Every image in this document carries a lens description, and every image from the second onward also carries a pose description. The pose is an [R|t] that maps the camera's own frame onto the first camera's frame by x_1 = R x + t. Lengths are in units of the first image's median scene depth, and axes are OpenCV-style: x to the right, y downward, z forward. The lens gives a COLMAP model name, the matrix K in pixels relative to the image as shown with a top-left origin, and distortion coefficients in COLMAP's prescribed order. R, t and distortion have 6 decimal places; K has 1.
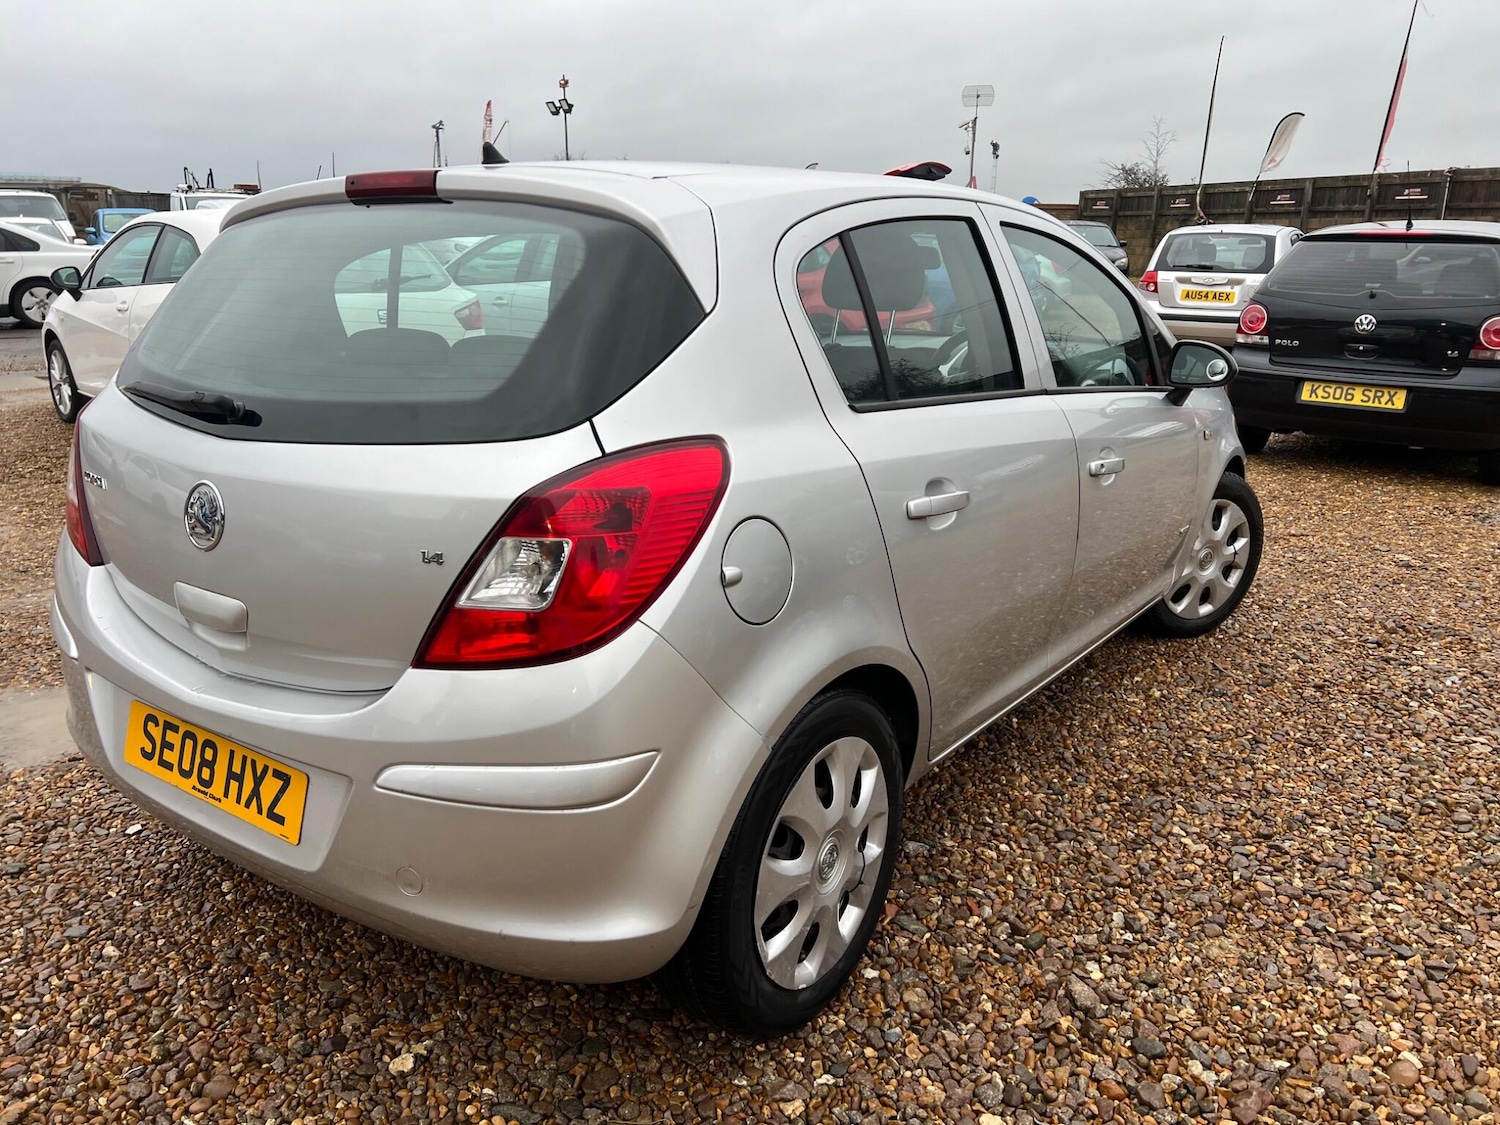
lens RADIAL K [[1103.1, 0, 758.2], [0, 1103.1, 571.0], [0, 0, 1]] dist [0.060309, -0.059919]
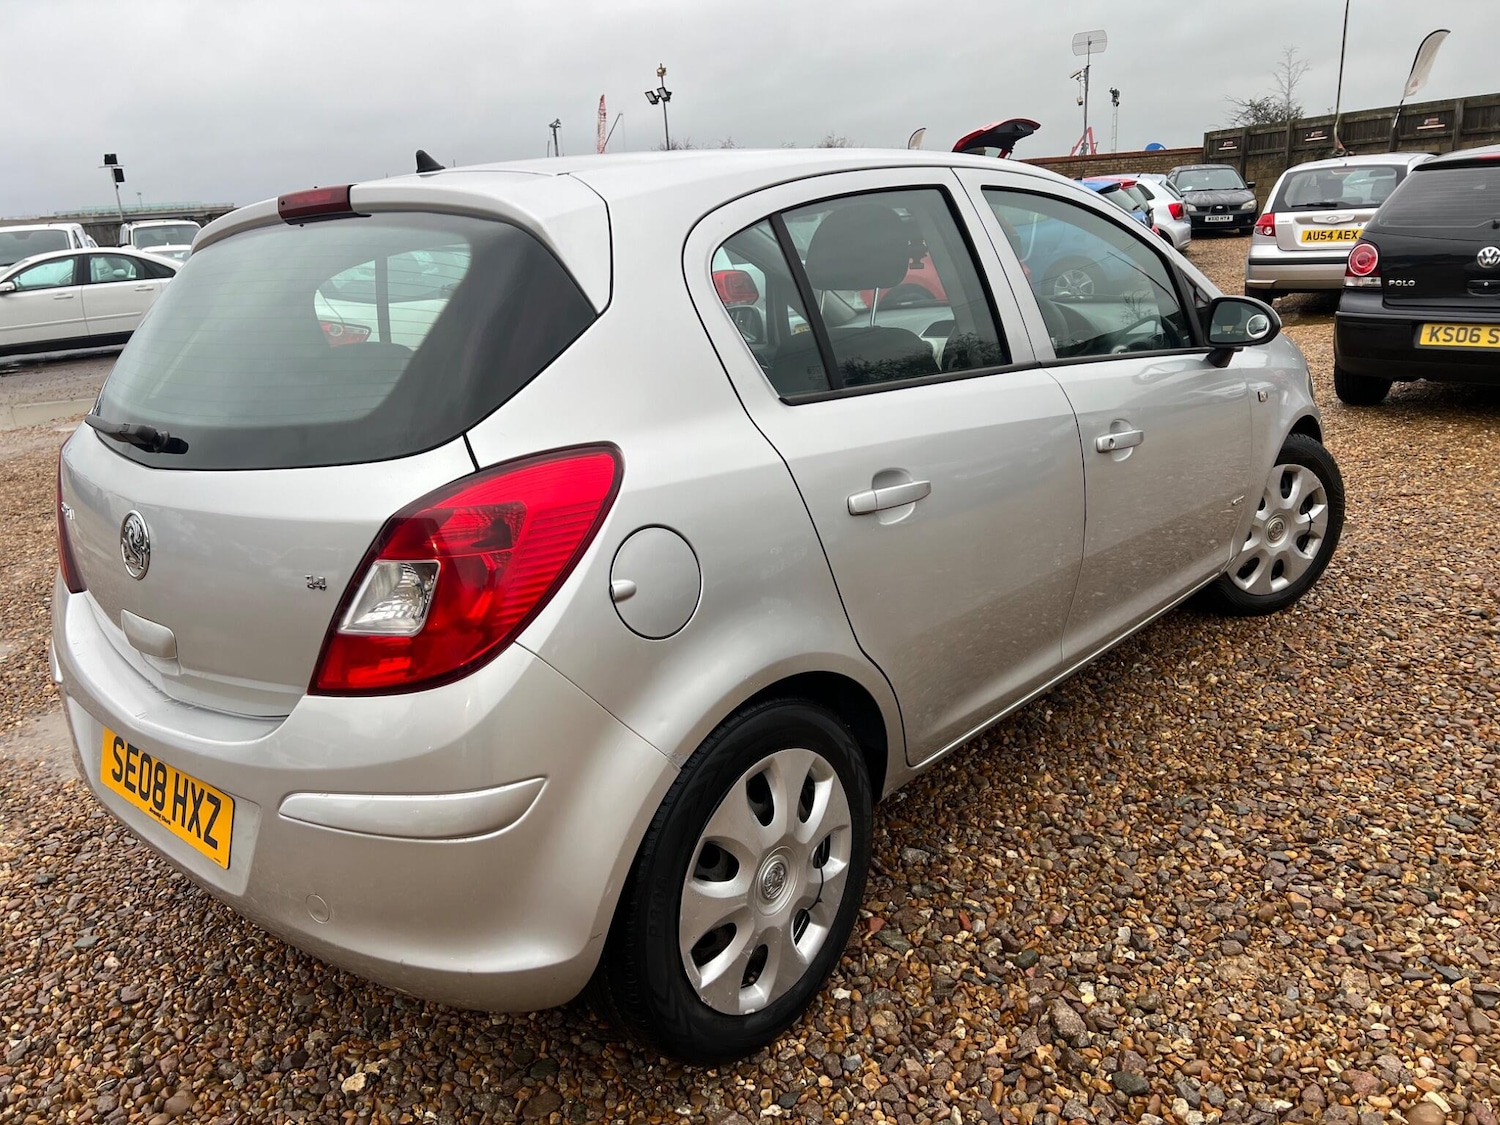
lens RADIAL K [[1101.6, 0, 749.1], [0, 1101.6, 559.8], [0, 0, 1]] dist [0.064551, -0.066870]
pose [[0.990754, -0.037913, -0.130265, 0.149735], [0.039337, 0.999191, 0.008375, -0.017918], [0.129842, -0.013422, 0.991444, 0.050221]]
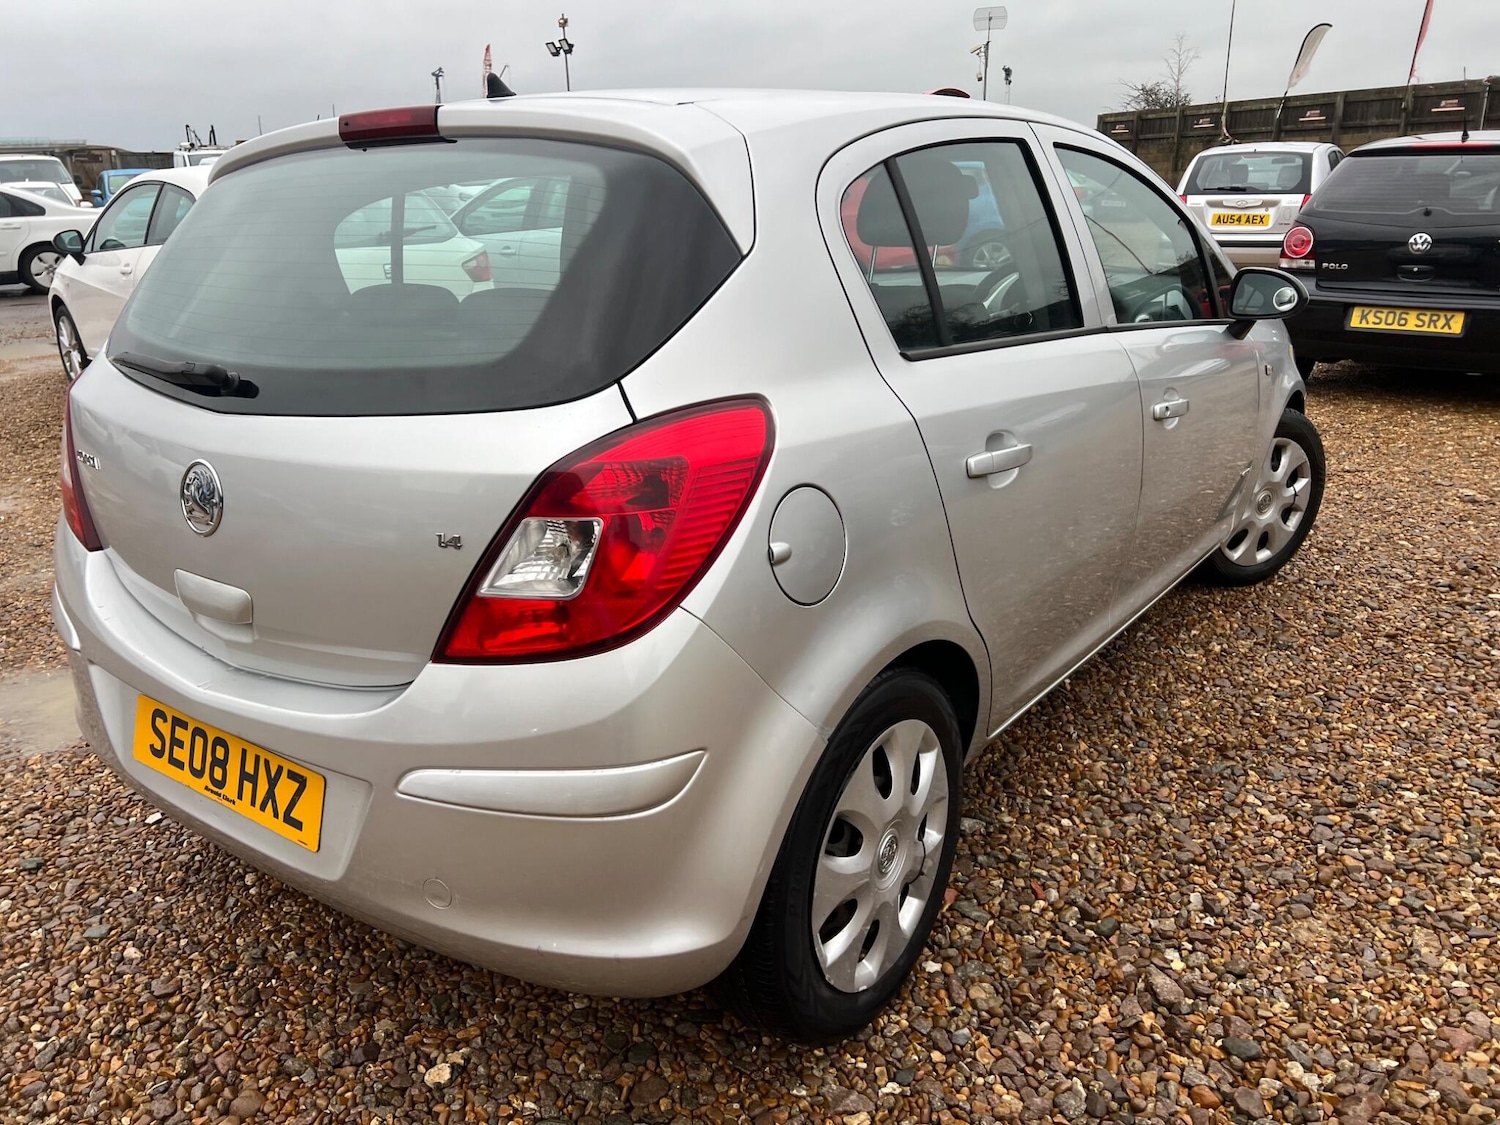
lens RADIAL K [[1099.3, 0, 739.2], [0, 1099.3, 566.5], [0, 0, 1]] dist [0.063796, -0.064935]
pose [[0.999176, -0.025191, -0.031830, -0.020964], [0.026627, 0.998608, 0.045535, -0.018228], [0.030638, -0.046345, 0.998456, 0.076640]]
